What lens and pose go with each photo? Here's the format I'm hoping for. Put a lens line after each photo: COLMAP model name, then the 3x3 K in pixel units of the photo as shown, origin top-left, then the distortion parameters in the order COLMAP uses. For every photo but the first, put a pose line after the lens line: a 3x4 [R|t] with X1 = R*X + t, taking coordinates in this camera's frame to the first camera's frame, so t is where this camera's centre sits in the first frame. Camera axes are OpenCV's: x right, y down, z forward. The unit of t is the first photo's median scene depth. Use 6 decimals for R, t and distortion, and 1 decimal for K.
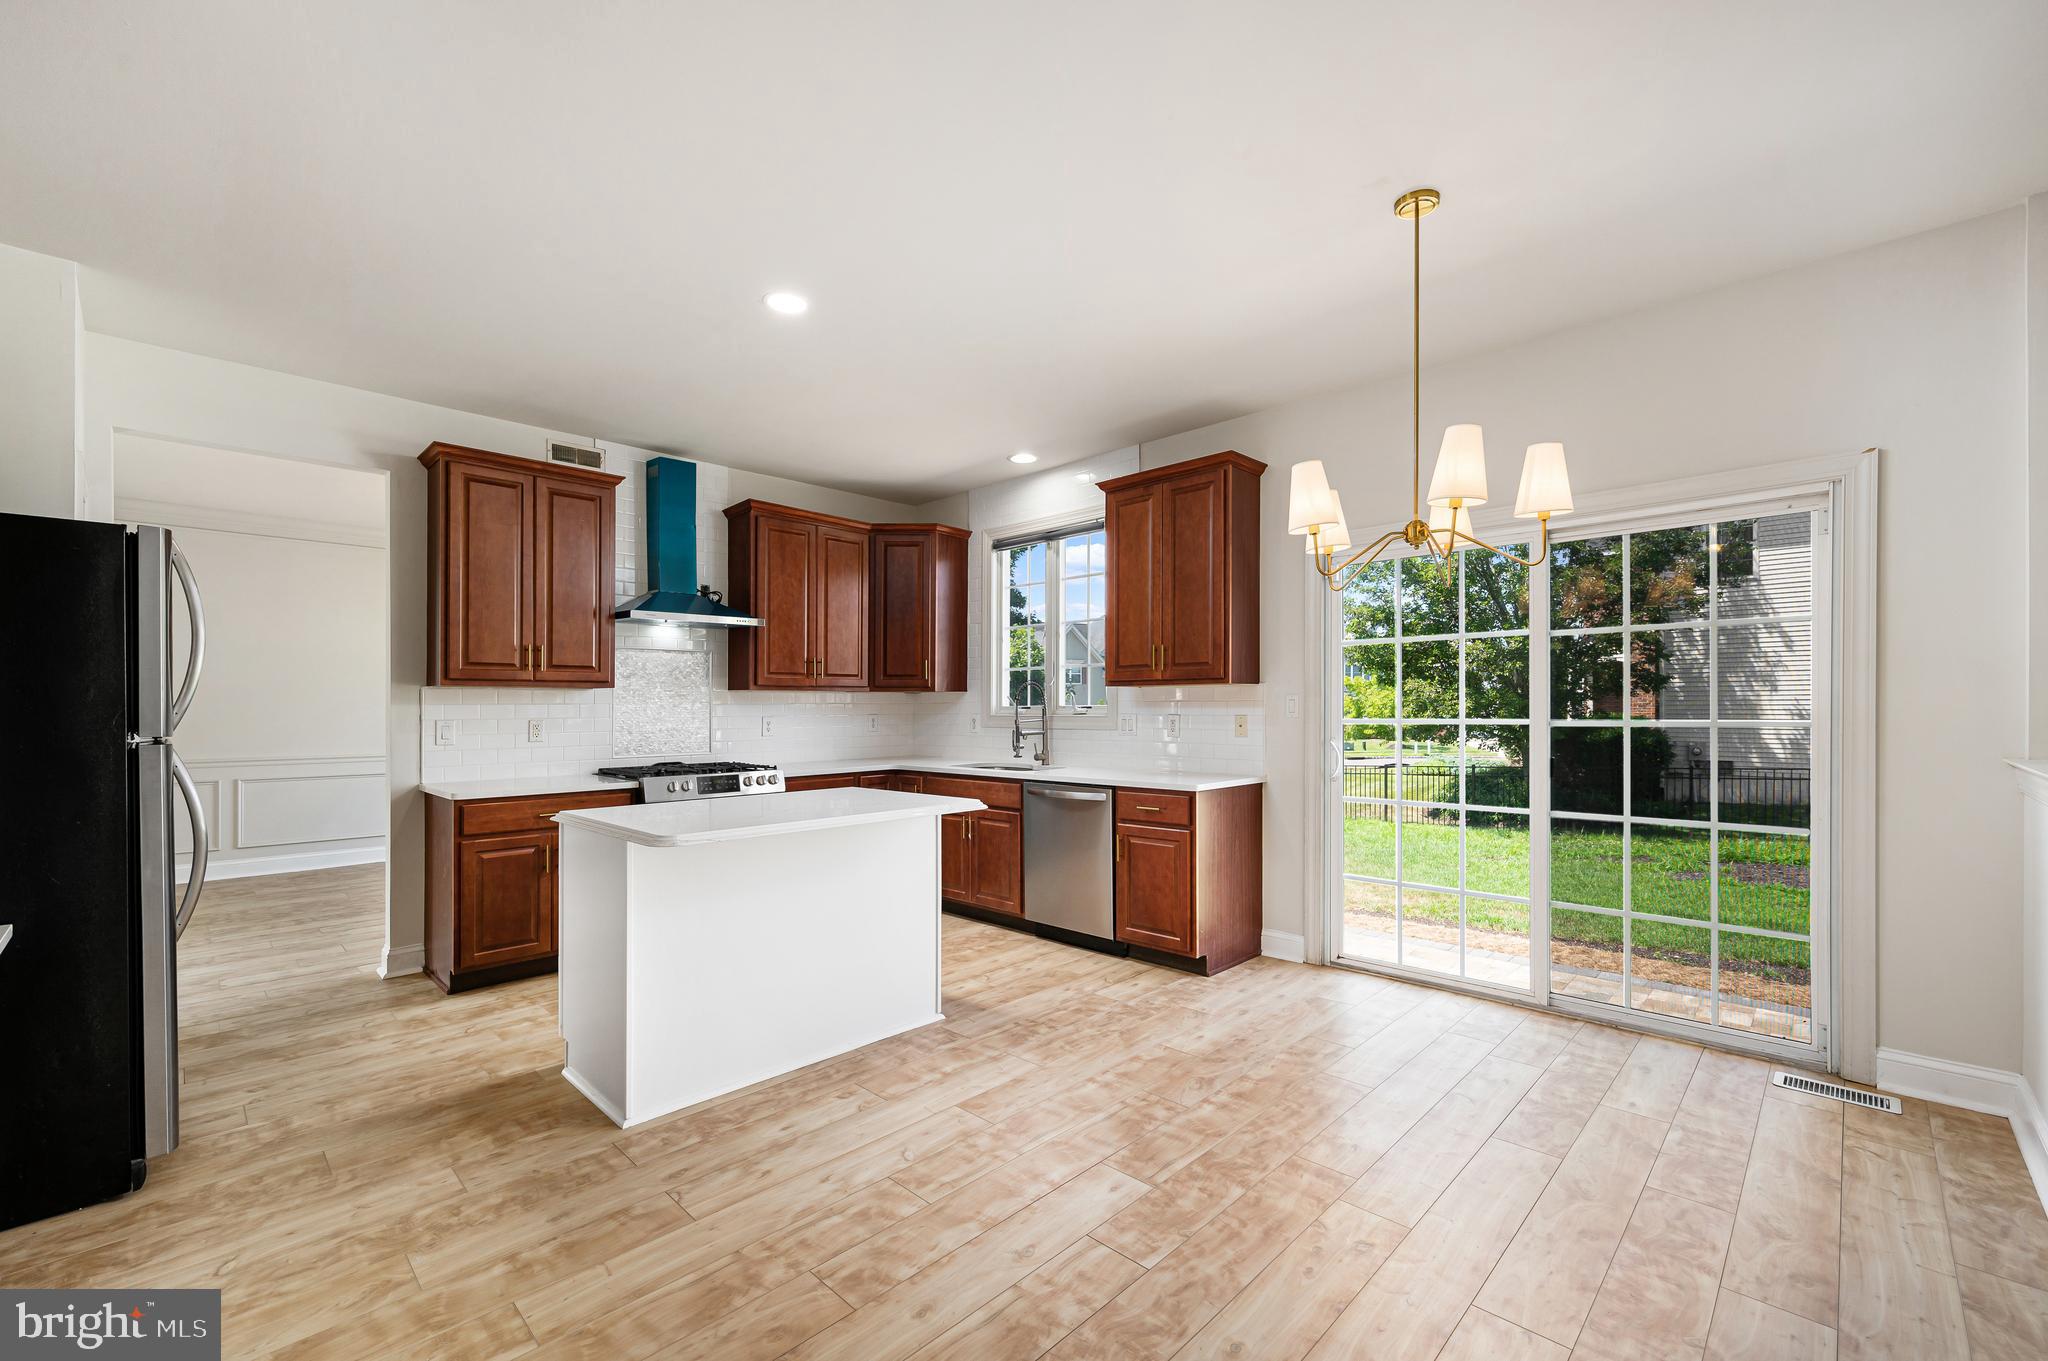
lens RADIAL K [[831.0, 0, 1064.5], [0, 831.0, 692.2], [0, 0, 1]] dist [-0.002934, 0.001325]
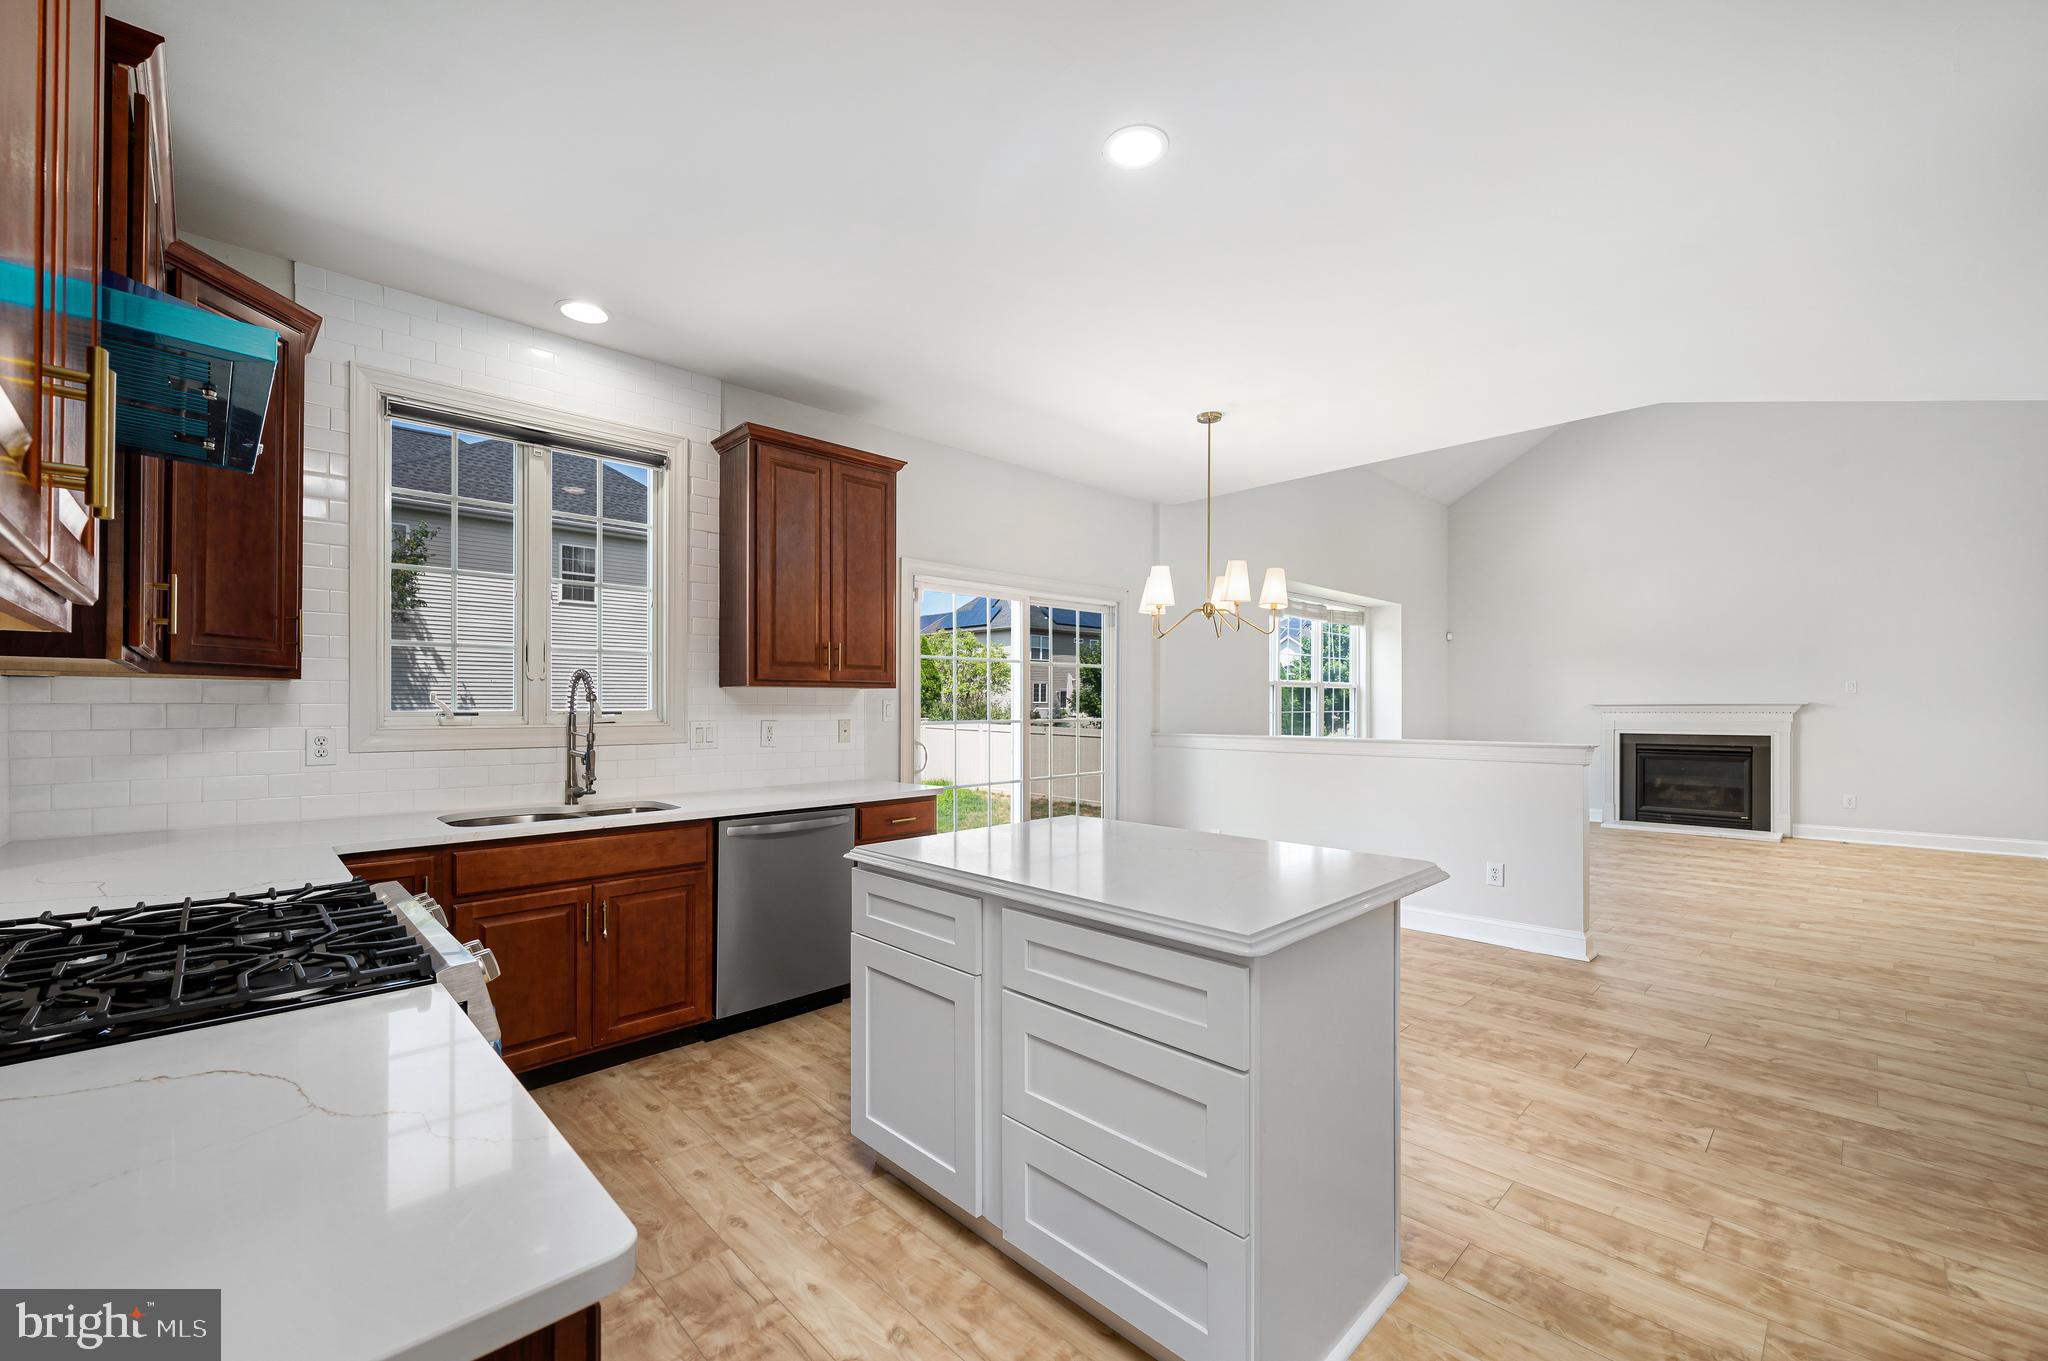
lens RADIAL K [[831.0, 0, 971.5], [0, 831.0, 704.2], [0, 0, 1]] dist [-0.002934, 0.001325]
pose [[0.079869, 0.007017, 0.996781, -0.706769], [-0.017547, 0.999830, -0.005632, 0.010652], [-0.996651, -0.017041, 0.079979, 0.723629]]
